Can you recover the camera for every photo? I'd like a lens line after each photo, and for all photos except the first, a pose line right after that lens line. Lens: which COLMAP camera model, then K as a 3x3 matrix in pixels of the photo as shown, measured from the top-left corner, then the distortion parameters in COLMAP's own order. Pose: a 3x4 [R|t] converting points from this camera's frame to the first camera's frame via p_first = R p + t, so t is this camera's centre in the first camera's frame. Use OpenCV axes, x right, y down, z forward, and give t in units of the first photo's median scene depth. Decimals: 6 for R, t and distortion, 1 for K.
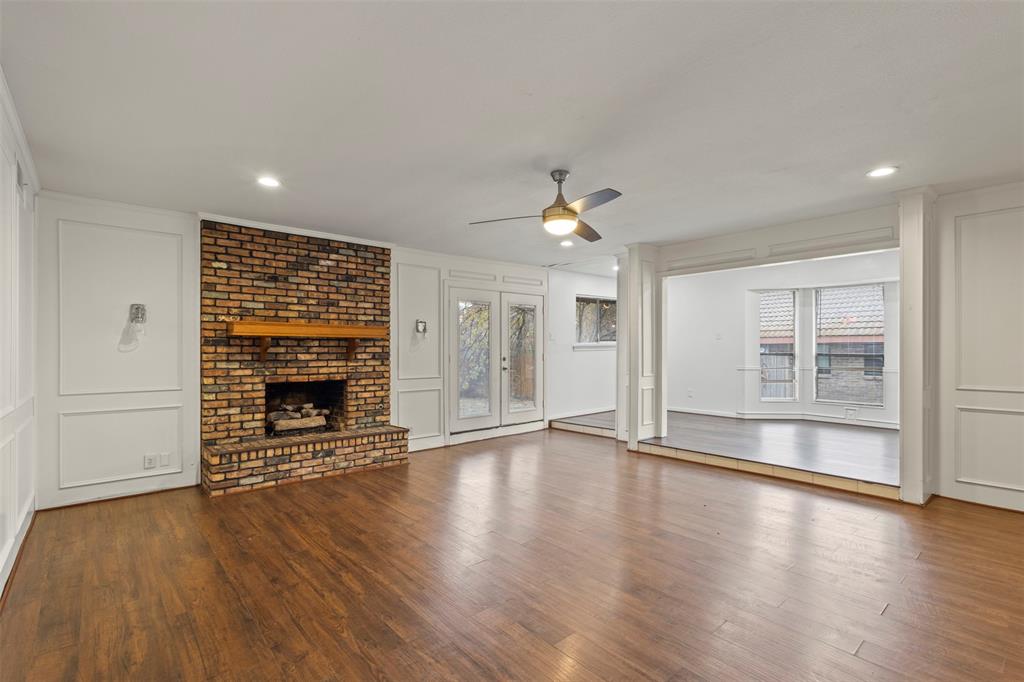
lens RADIAL K [[472.1, 0, 509.3], [0, 472.1, 347.3], [0, 0, 1]] dist [0.000408, -0.000411]
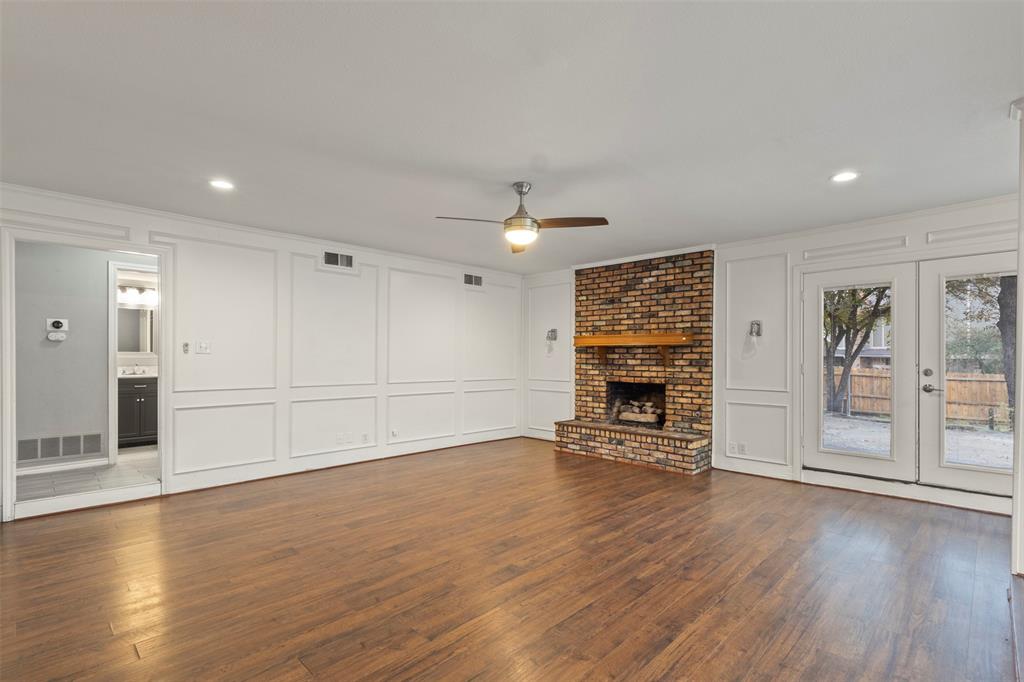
lens RADIAL K [[472.1, 0, 515.0], [0, 472.1, 359.5], [0, 0, 1]] dist [0.000408, -0.000411]
pose [[0.085441, 0.009964, -0.996293, 0.754088], [0.004412, 0.999936, 0.010379, -0.000122], [0.996333, -0.005283, 0.085391, 0.604836]]
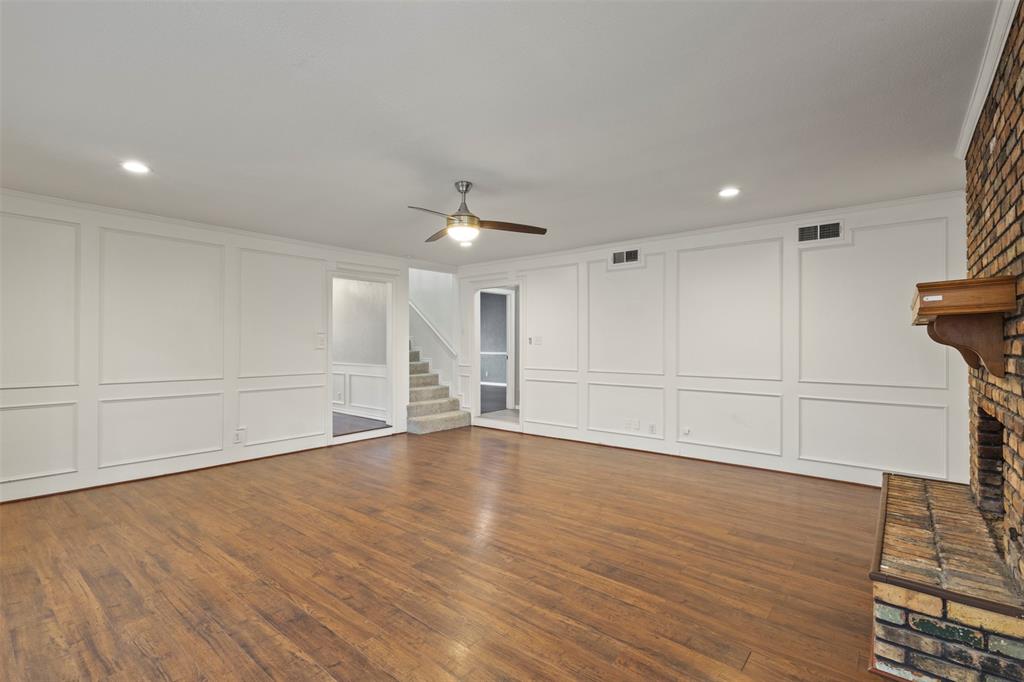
lens RADIAL K [[472.1, 0, 509.3], [0, 472.1, 338.7], [0, 0, 1]] dist [0.000408, -0.000411]
pose [[-0.983951, -0.000580, -0.178439, 0.129481], [0.002965, 0.999804, -0.019599, 0.005201], [0.178416, -0.019813, -0.983756, 1.393889]]
